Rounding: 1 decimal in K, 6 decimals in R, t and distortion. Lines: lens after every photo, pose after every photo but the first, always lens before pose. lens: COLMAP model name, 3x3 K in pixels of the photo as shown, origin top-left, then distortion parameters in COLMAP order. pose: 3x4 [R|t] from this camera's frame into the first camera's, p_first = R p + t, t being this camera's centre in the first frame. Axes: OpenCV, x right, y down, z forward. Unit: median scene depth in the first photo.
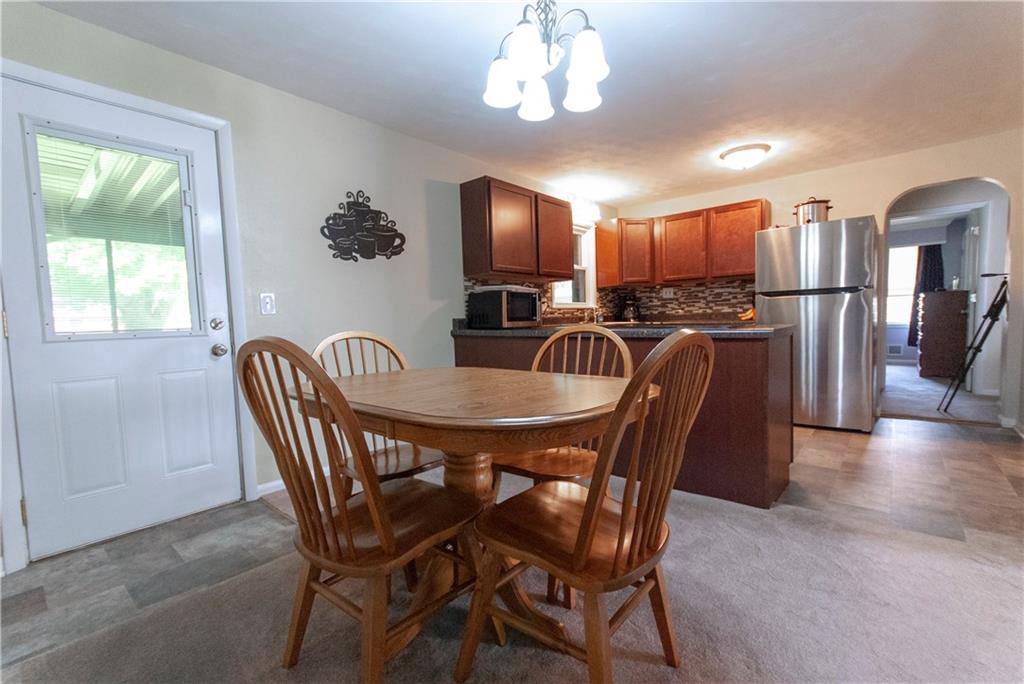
lens RADIAL K [[450.1, 0, 490.5], [0, 450.1, 363.3], [0, 0, 1]] dist [0.003748, 0.001979]
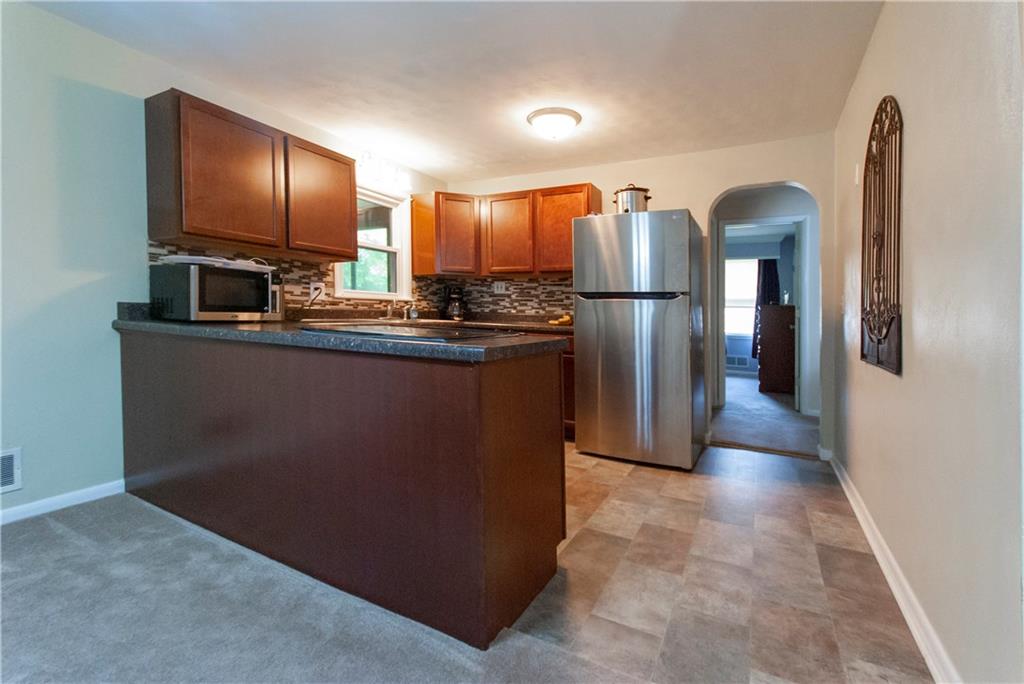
lens RADIAL K [[488.3, 0, 514.1], [0, 488.3, 313.3], [0, 0, 1]] dist [0.027308, -0.001462]
pose [[0.964187, 0.049457, 0.260572, 0.216157], [-0.023581, 0.994555, -0.101514, -0.022312], [-0.264174, 0.091734, 0.960103, 0.156658]]
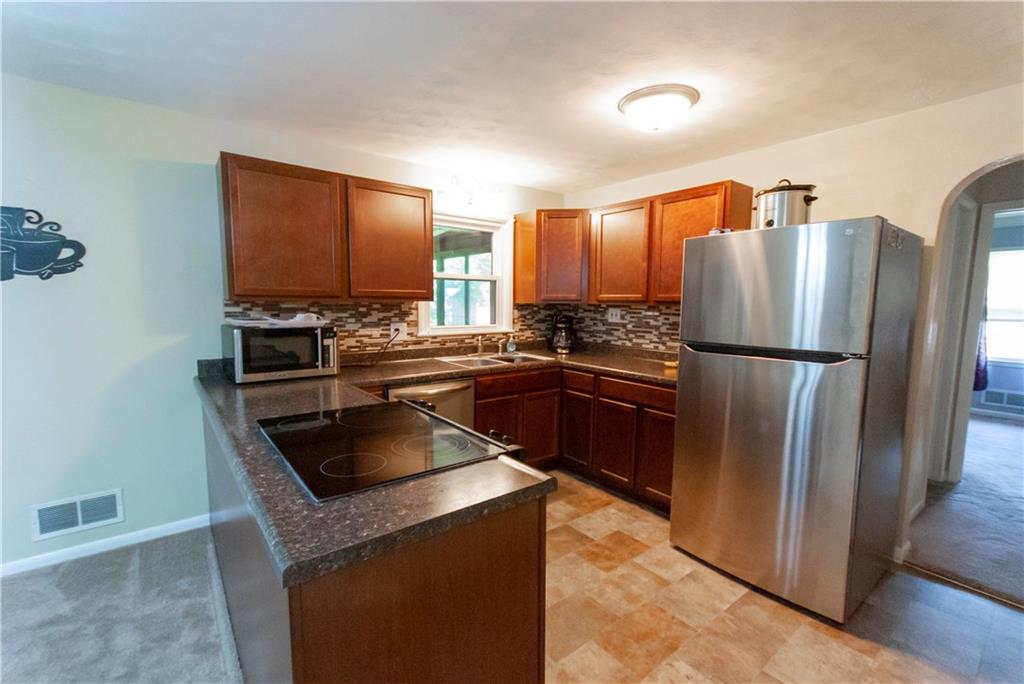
lens RADIAL K [[450.1, 0, 506.2], [0, 450.1, 347.5], [0, 0, 1]] dist [0.003748, 0.001979]
pose [[0.983534, 0.056756, -0.171578, 0.405019], [-0.054337, 0.998346, 0.018762, -0.126927], [0.172359, -0.009130, 0.984992, 0.317209]]
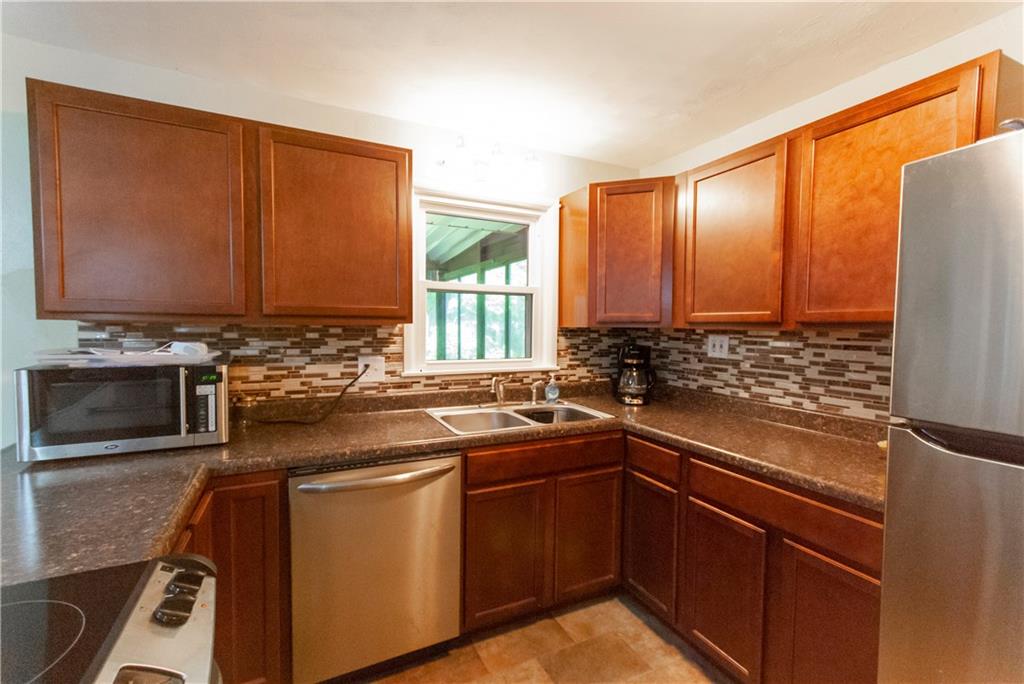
lens RADIAL K [[450.1, 0, 511.5], [0, 450.1, 345.7], [0, 0, 1]] dist [0.003748, 0.001979]
pose [[0.928675, 0.055448, -0.366727, 0.423955], [-0.070177, 0.997171, -0.026942, -0.151302], [0.364195, 0.050756, 0.929938, 0.599421]]
